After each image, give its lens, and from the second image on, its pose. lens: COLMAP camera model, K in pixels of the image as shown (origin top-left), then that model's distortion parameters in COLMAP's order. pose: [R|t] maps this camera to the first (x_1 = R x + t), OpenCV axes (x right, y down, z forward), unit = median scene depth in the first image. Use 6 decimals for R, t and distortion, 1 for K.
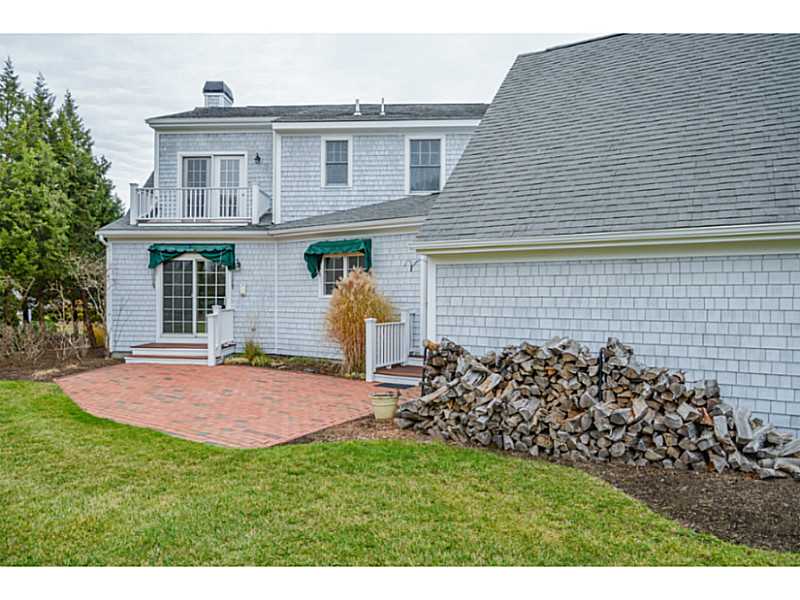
lens RADIAL K [[536.1, 0, 400.0], [0, 536.1, 300.0], [0, 0, 1]] dist [-0.000930, 0.000401]
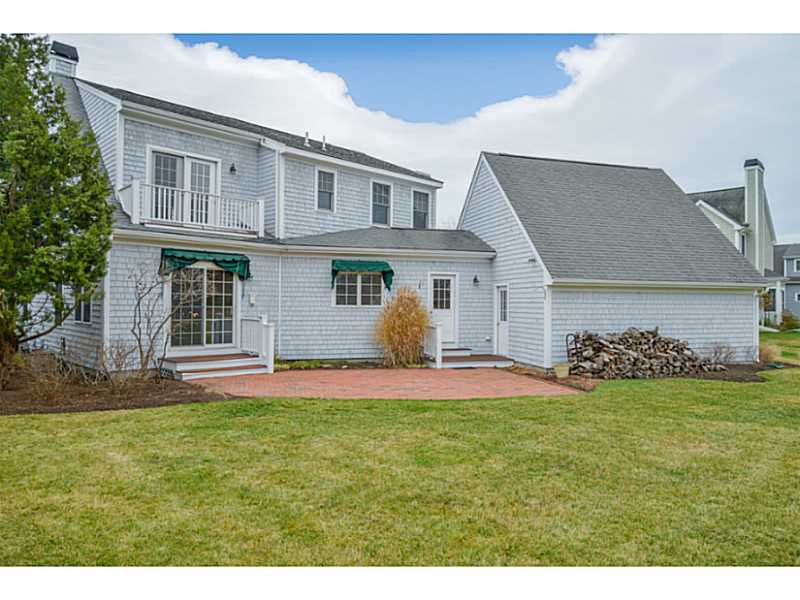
lens RADIAL K [[536.1, 0, 400.0], [0, 536.1, 300.0], [0, 0, 1]] dist [-0.000930, 0.000401]
pose [[0.671590, 0.006638, 0.740893, -0.864147], [-0.000953, 0.999967, -0.008095, -0.010647], [-0.740922, 0.004731, 0.671574, 0.098219]]
